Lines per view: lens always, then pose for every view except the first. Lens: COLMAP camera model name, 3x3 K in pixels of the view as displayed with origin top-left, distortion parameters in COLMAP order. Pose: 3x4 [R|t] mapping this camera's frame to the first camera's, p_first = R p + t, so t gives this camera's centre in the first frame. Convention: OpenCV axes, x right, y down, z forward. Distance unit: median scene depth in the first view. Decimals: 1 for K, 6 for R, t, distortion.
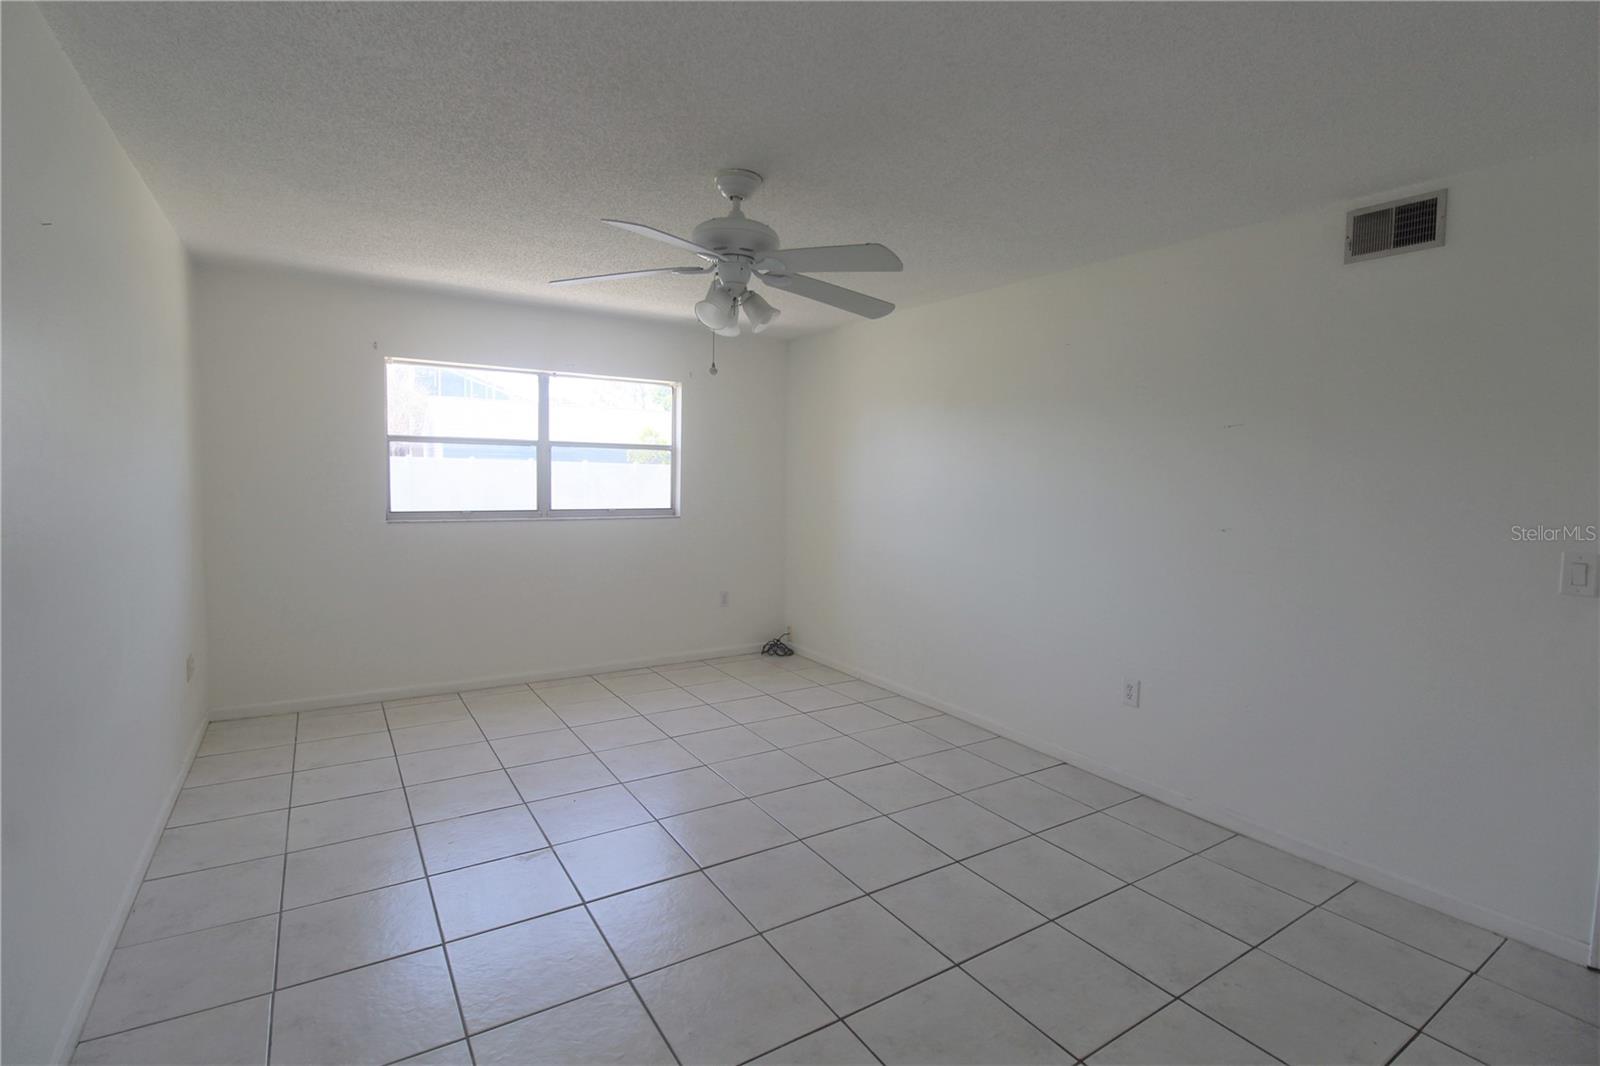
lens RADIAL K [[743.7, 0, 782.5], [0, 743.7, 535.4], [0, 0, 1]] dist [0.001690, -0.012458]
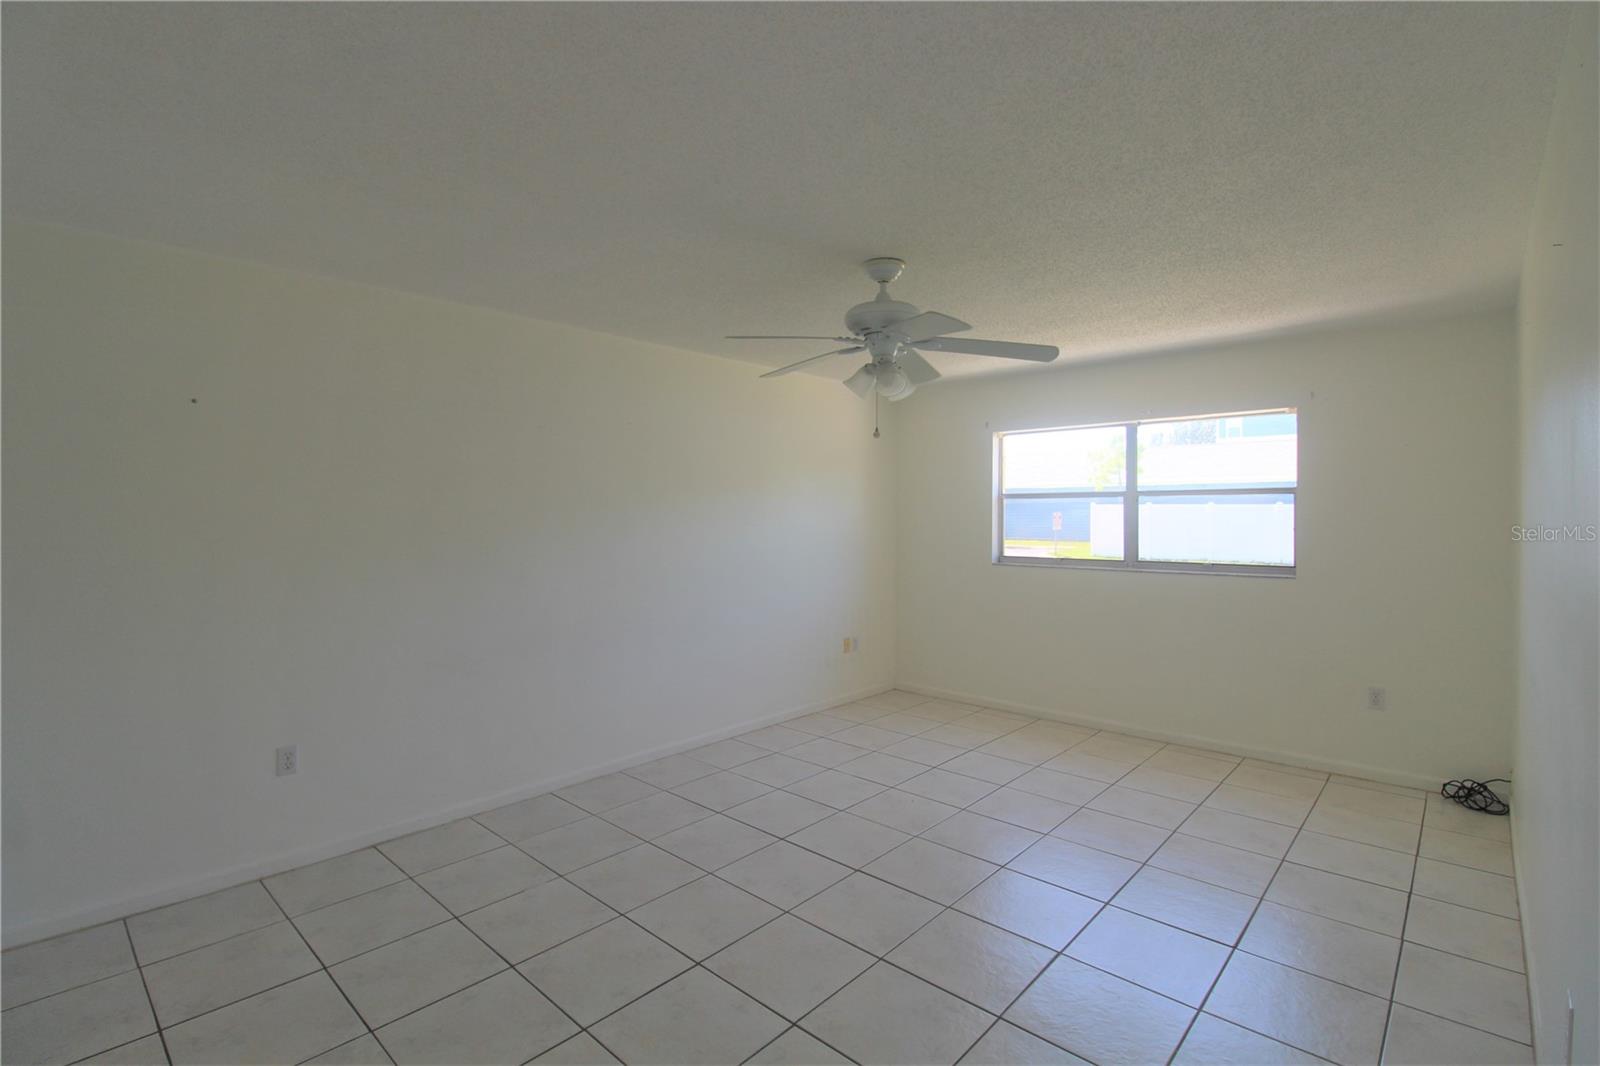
lens RADIAL K [[743.7, 0, 782.5], [0, 743.7, 535.4], [0, 0, 1]] dist [0.001690, -0.012458]
pose [[0.258684, 0.007746, -0.965931, 0.519311], [-0.074050, 0.997184, -0.011835, -0.021527], [0.963120, 0.074588, 0.258529, 0.300368]]
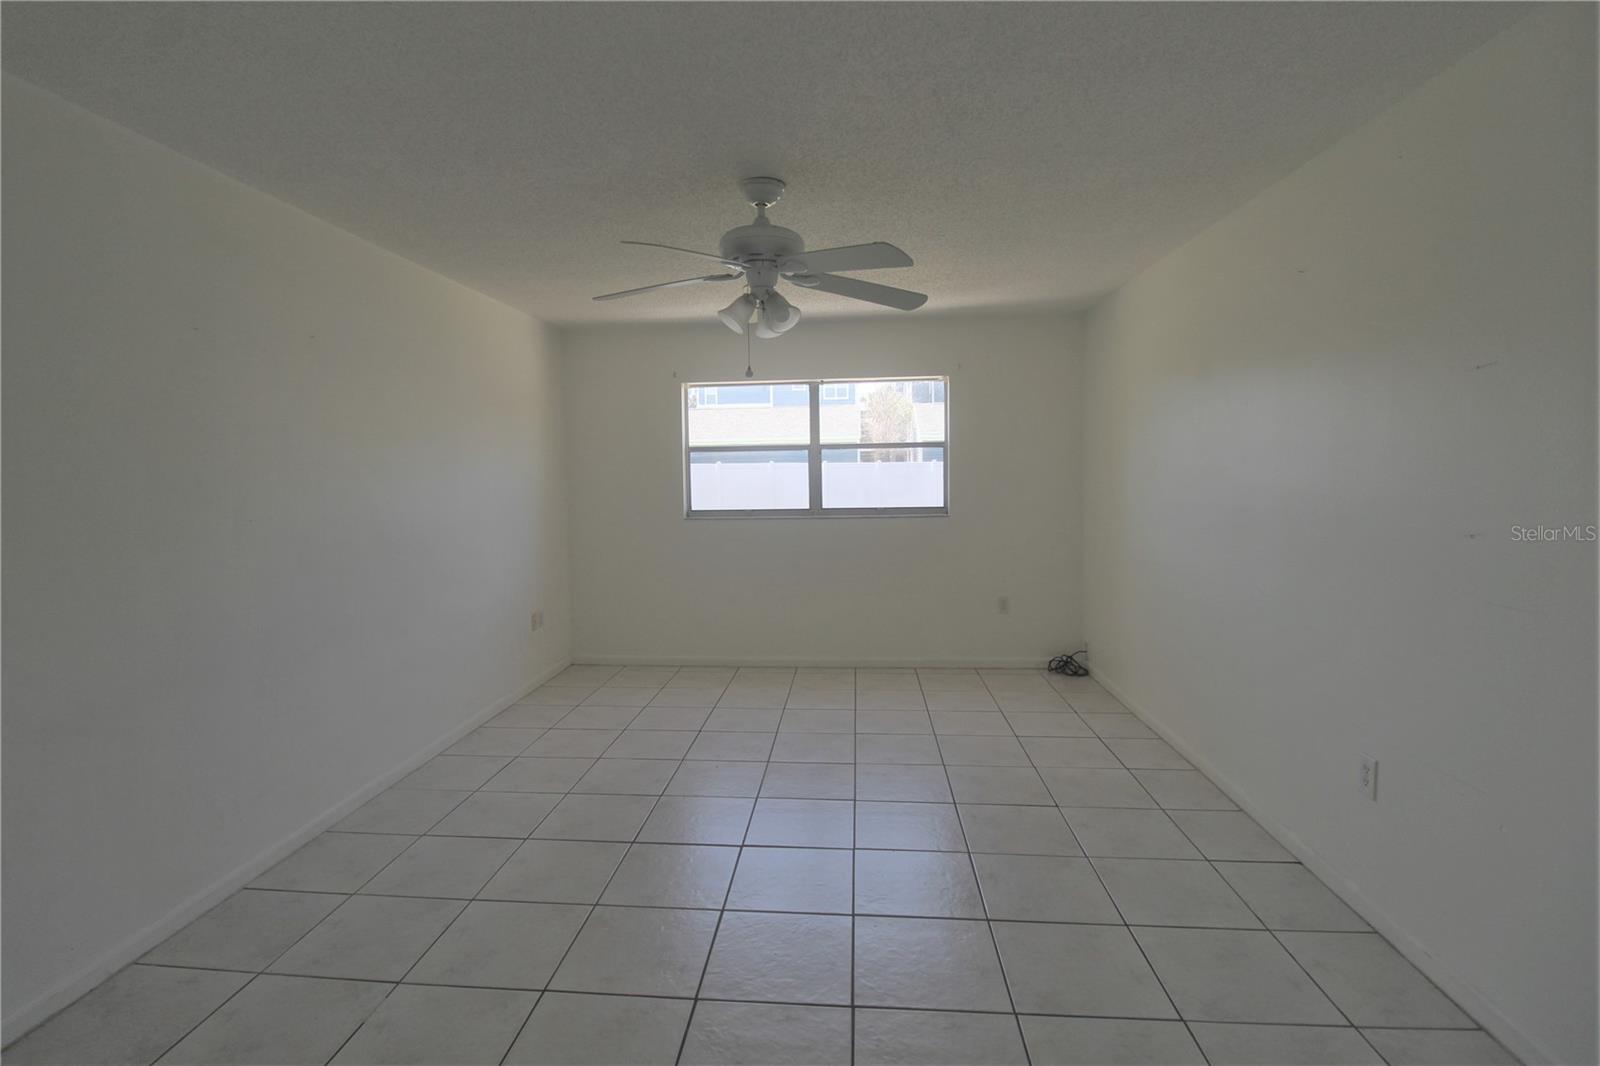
lens RADIAL K [[768.5, 0, 780.4], [0, 768.5, 532.8], [0, 0, 1]] dist [-0.000648, -0.012902]
pose [[0.792495, 0.016002, -0.609668, 0.321429], [-0.019530, 0.999809, 0.000856, 0.000638], [0.609565, 0.011228, 0.792657, 0.088410]]
